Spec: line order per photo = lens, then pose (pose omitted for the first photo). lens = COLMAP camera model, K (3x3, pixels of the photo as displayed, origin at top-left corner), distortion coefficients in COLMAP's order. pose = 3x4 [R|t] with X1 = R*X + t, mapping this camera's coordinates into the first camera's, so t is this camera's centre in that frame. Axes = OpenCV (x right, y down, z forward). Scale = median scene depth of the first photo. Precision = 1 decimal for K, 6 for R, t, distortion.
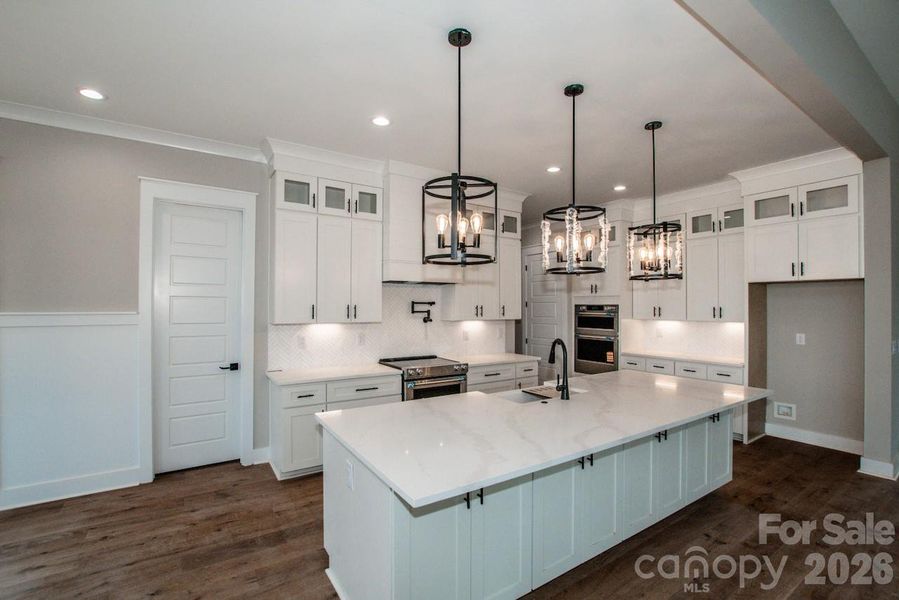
lens RADIAL K [[416.0, 0, 449.5], [0, 416.0, 300.0], [0, 0, 1]] dist [0.000820, 0.000275]
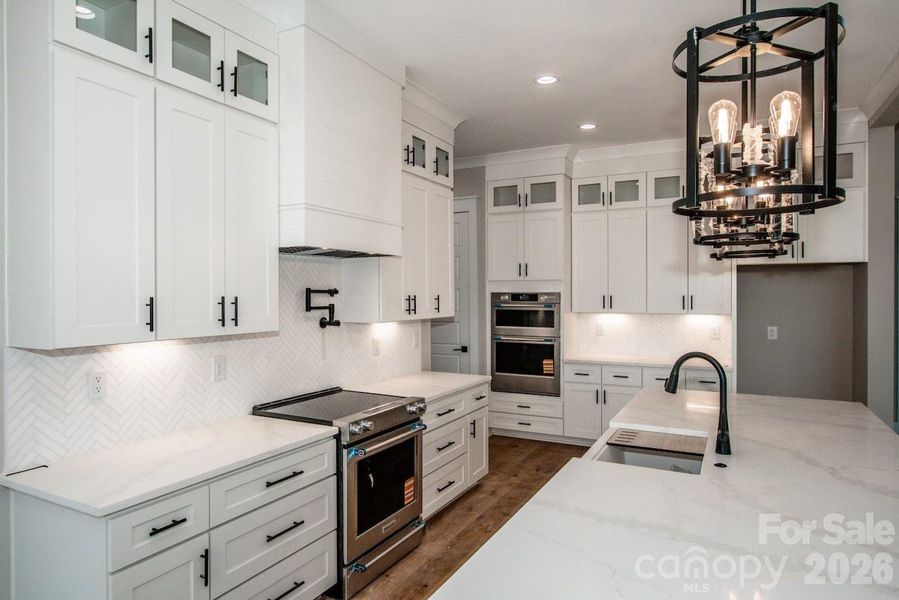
lens RADIAL K [[565.0, 0, 449.5], [0, 565.0, 300.0], [0, 0, 1]] dist [-0.019523, -0.000209]
pose [[0.876608, -0.010122, 0.481099, -0.260559], [-0.002372, 0.999676, 0.025353, -0.000453], [-0.481200, -0.023366, 0.876300, 0.282812]]
